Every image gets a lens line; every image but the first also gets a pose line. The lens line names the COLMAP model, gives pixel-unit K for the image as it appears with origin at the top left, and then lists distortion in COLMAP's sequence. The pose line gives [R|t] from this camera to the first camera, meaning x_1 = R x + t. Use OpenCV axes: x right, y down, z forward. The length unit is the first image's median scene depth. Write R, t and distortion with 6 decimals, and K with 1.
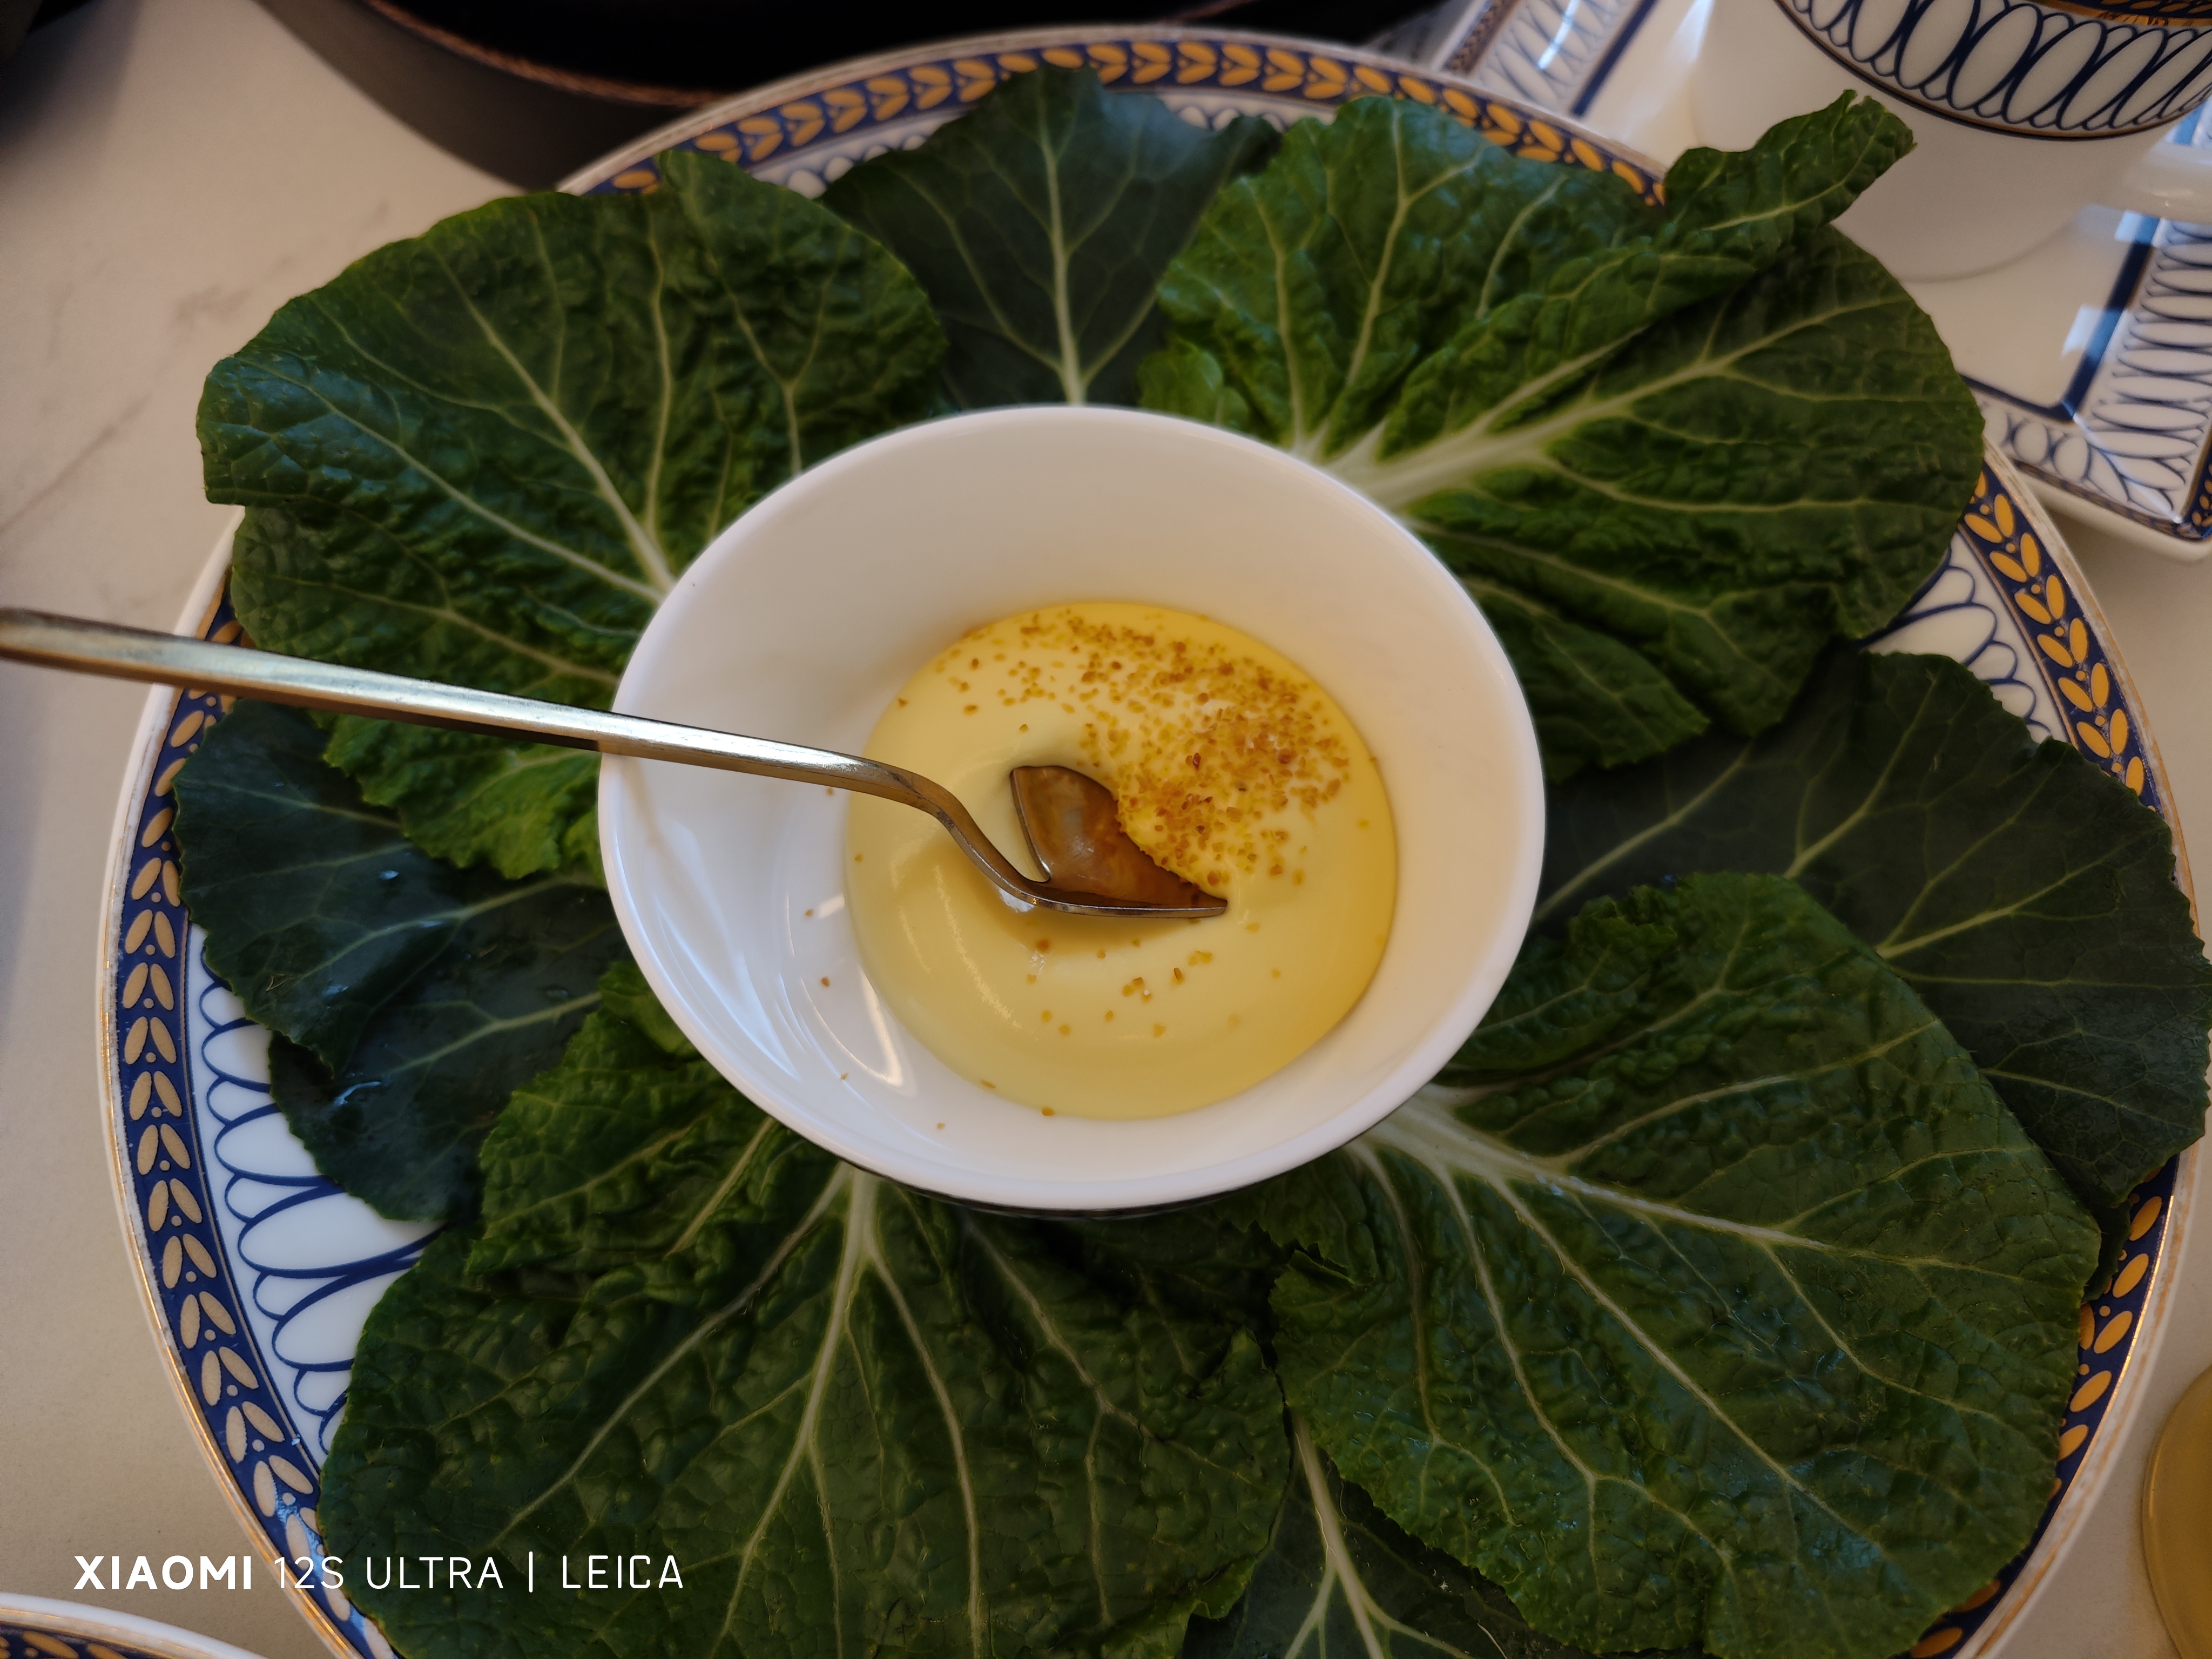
lens RADIAL K [[1550.3, 0, 1110.4], [0, 1550.3, 857.8], [0, 0, 1]] dist [-0.078189, 0.078448]
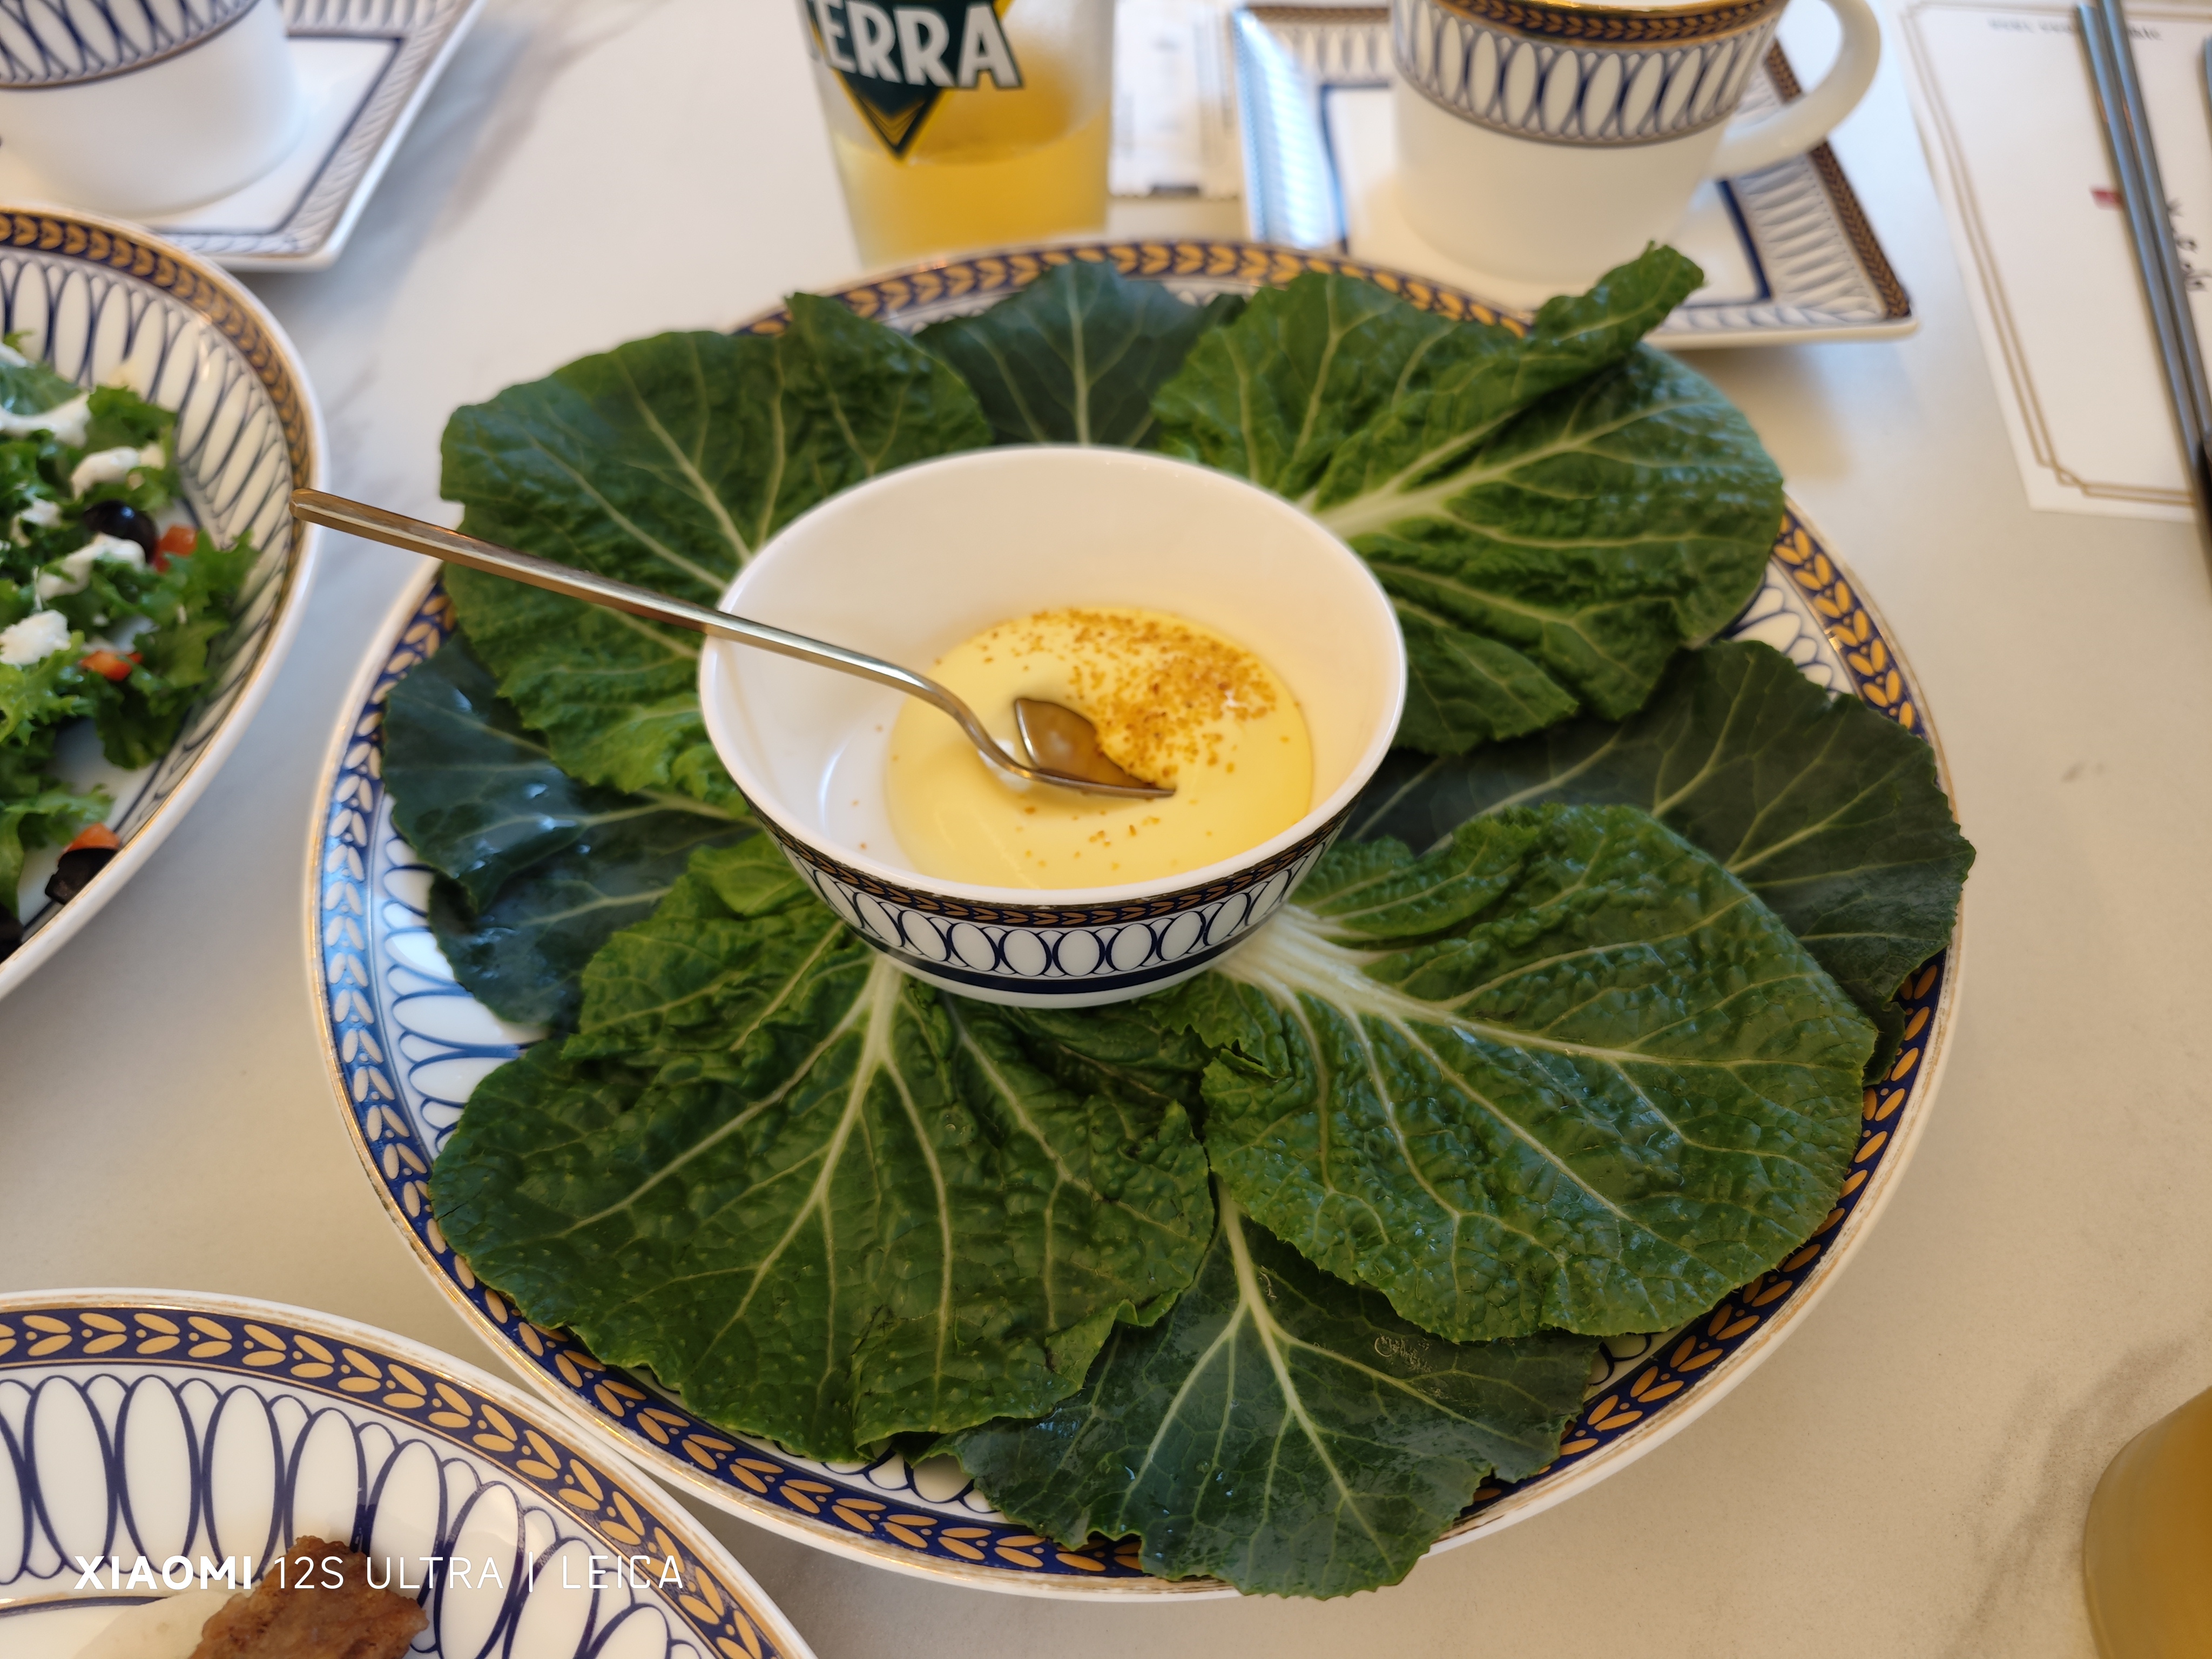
lens RADIAL K [[1490.7, 0, 1130.1], [0, 1490.7, 835.6], [0, 0, 1]] dist [-0.029915, 0.007079]
pose [[0.998645, 0.015539, -0.049671, 0.098954], [-0.026489, 0.973282, -0.228079, 0.348169], [0.044800, 0.229085, 0.972375, -0.198499]]
